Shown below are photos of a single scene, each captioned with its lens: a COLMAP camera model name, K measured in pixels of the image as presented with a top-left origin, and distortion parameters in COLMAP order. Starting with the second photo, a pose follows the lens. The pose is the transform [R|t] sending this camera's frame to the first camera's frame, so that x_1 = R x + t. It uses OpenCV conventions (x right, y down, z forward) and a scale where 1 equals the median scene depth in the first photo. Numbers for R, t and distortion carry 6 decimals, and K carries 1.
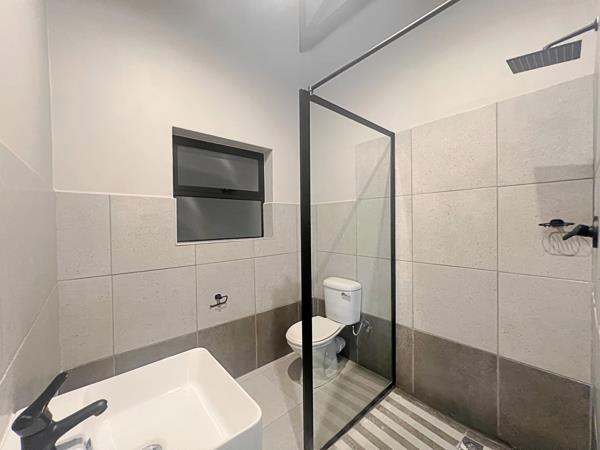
lens RADIAL K [[238.3, 0, 300.0], [0, 238.3, 225.0], [0, 0, 1]] dist [-0.001199, -0.000084]
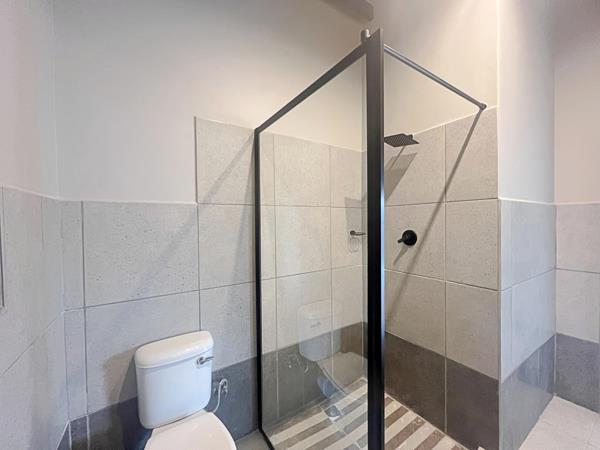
lens RADIAL K [[238.3, 0, 300.0], [0, 238.3, 225.0], [0, 0, 1]] dist [-0.001199, -0.000084]
pose [[0.140847, -0.004283, 0.990022, -0.432108], [0.022597, 0.999744, 0.001110, -0.050043], [-0.989773, 0.022215, 0.140908, 0.772463]]
